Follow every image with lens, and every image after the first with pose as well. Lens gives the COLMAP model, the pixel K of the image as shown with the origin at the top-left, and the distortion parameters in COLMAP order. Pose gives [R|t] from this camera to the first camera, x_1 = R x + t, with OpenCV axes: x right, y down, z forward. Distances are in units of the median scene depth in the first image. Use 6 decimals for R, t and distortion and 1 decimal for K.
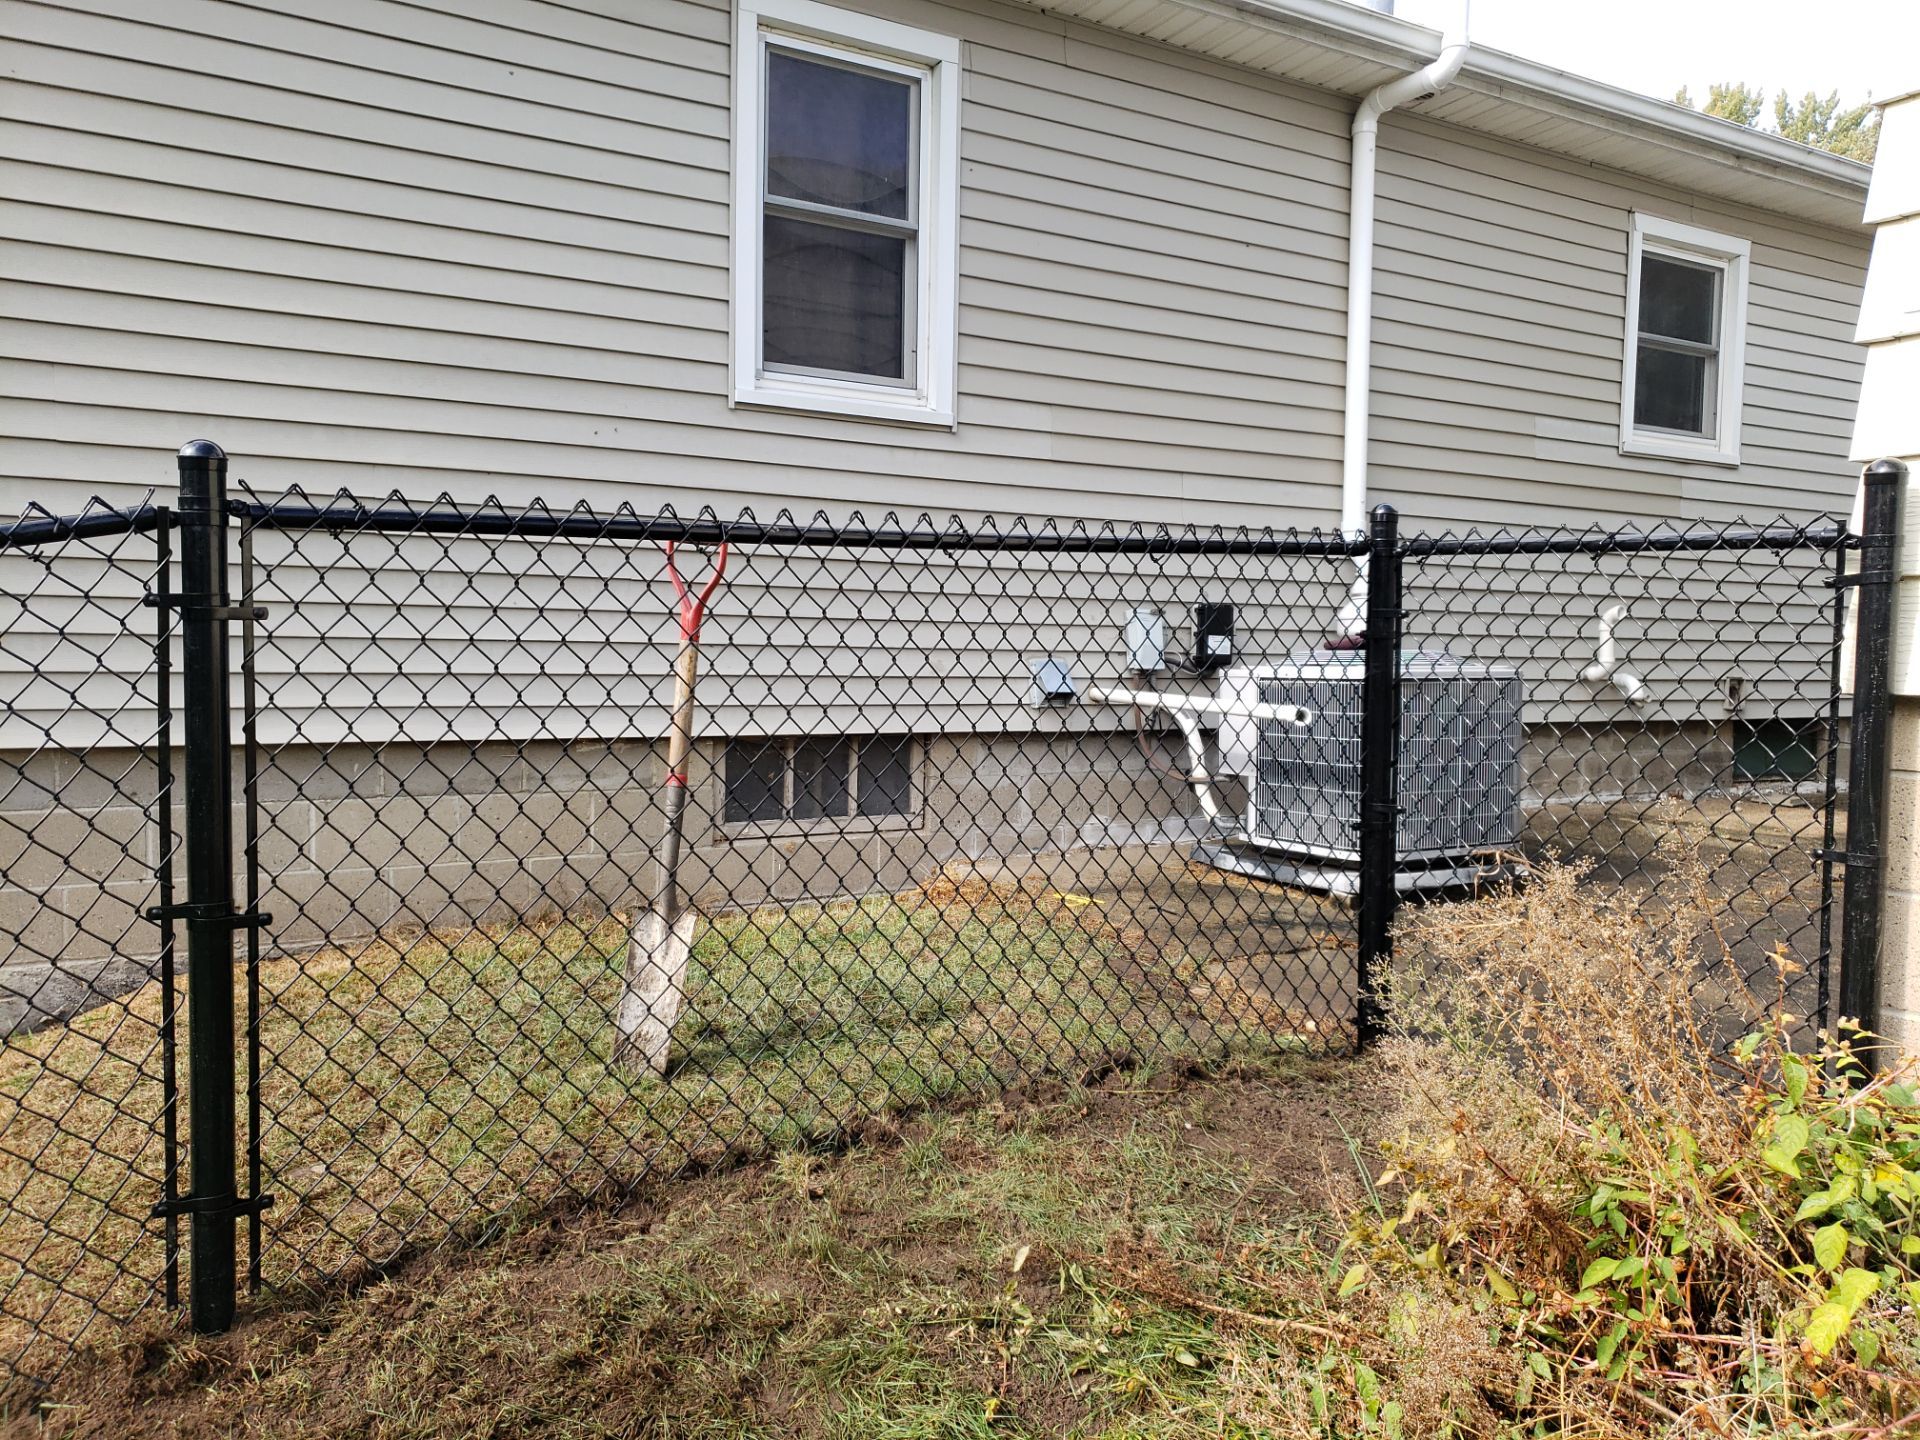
lens RADIAL K [[1521.6, 0, 913.6], [0, 1521.6, 722.4], [0, 0, 1]] dist [0.019441, 0.003014]
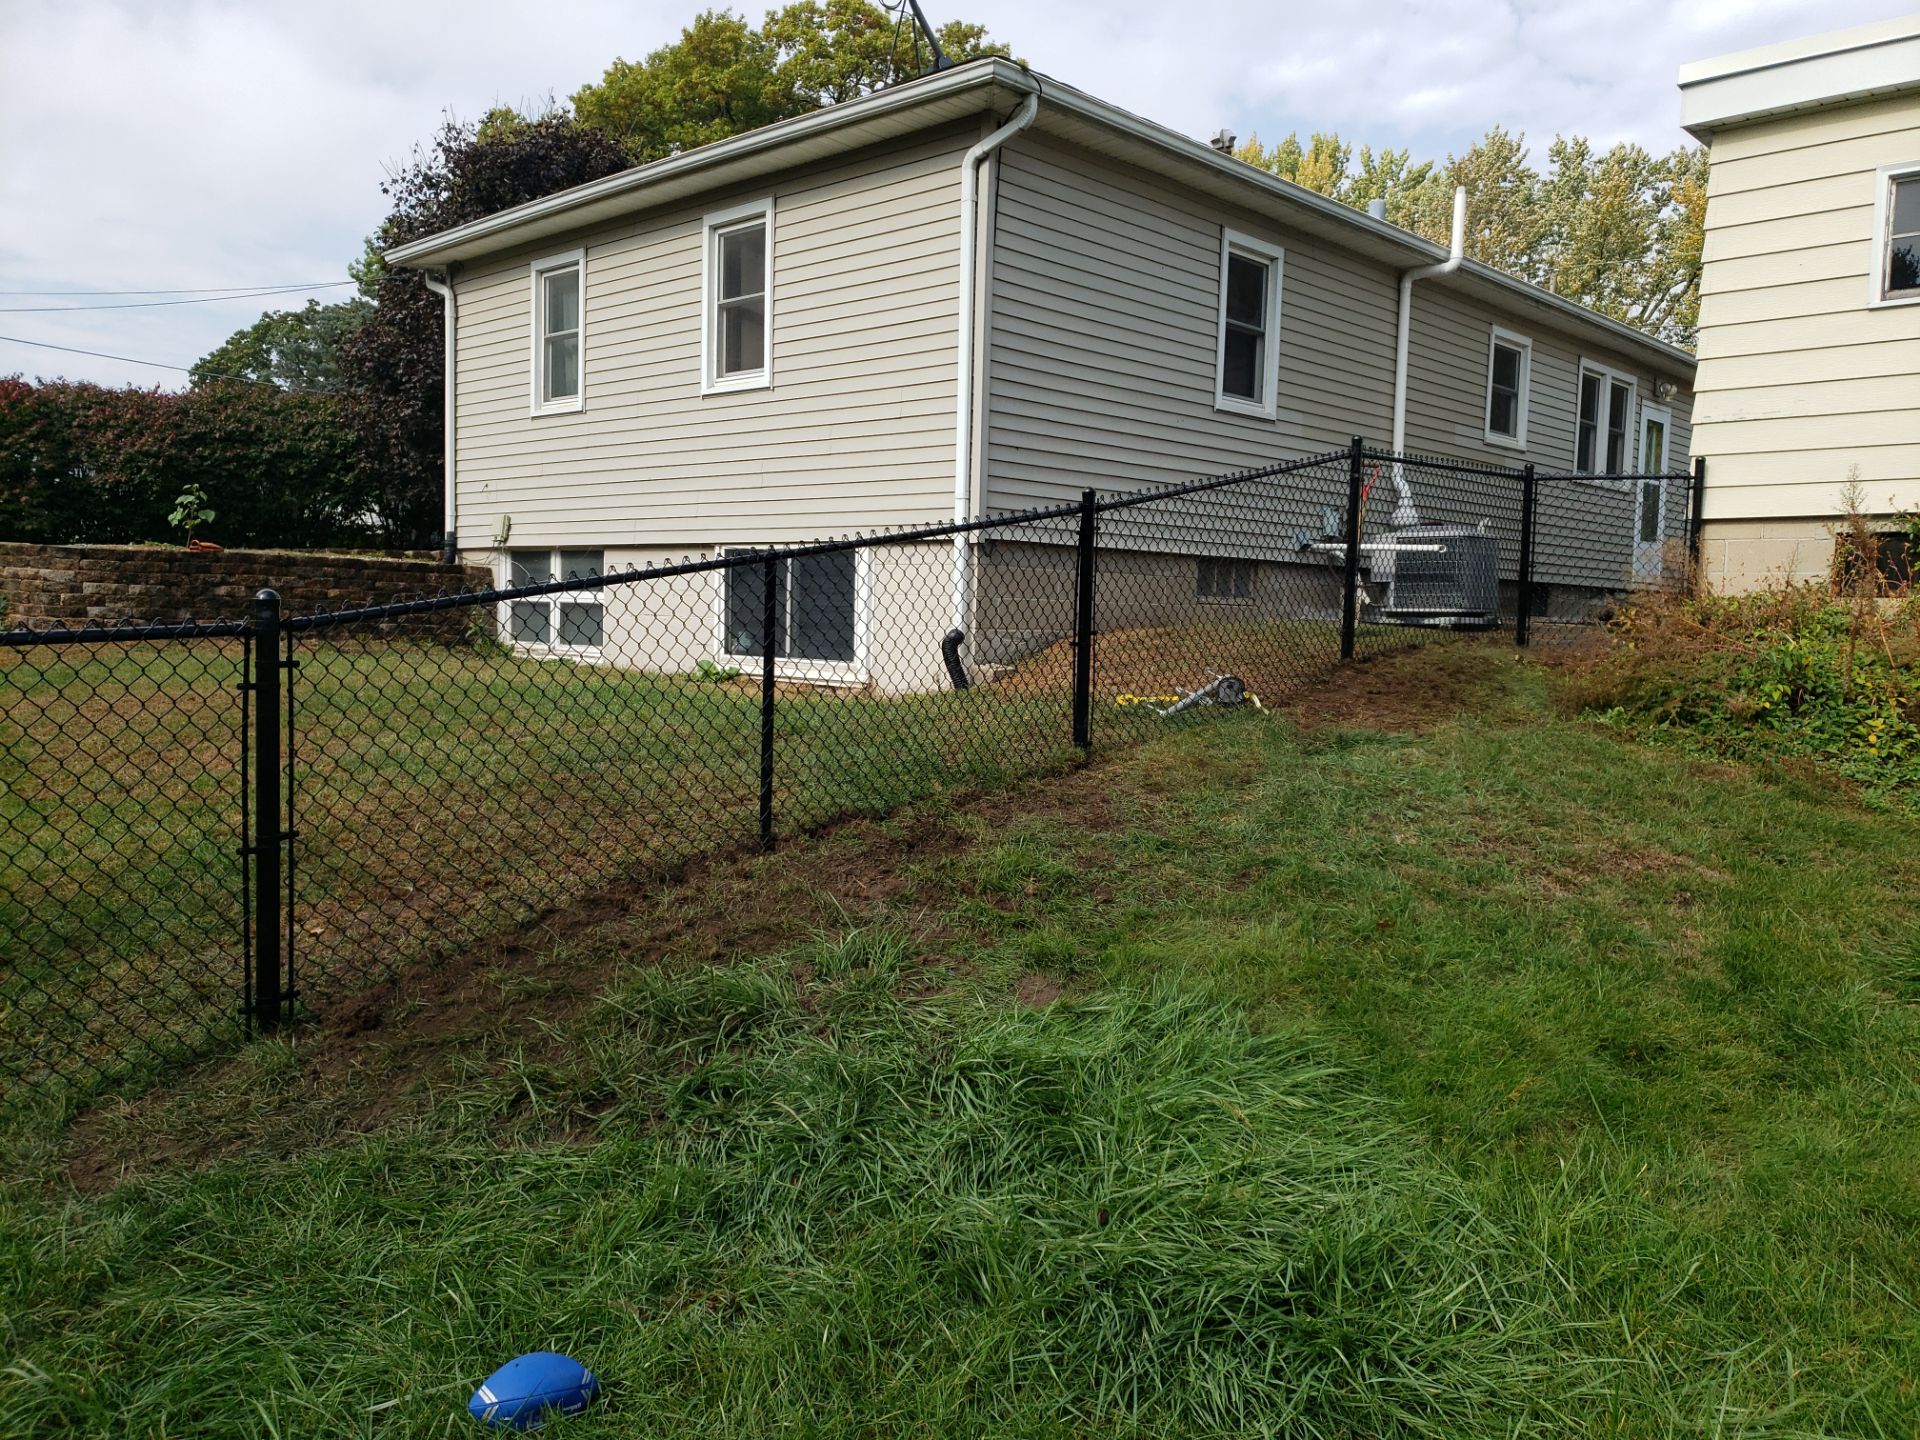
lens RADIAL K [[1521.6, 0, 950.9], [0, 1521.6, 728.5], [0, 0, 1]] dist [0.019441, 0.003014]
pose [[0.960058, -0.011739, 0.279555, -1.027352], [0.002438, 0.999433, 0.033596, 0.172505], [-0.279791, -0.031573, 0.959542, -0.989066]]
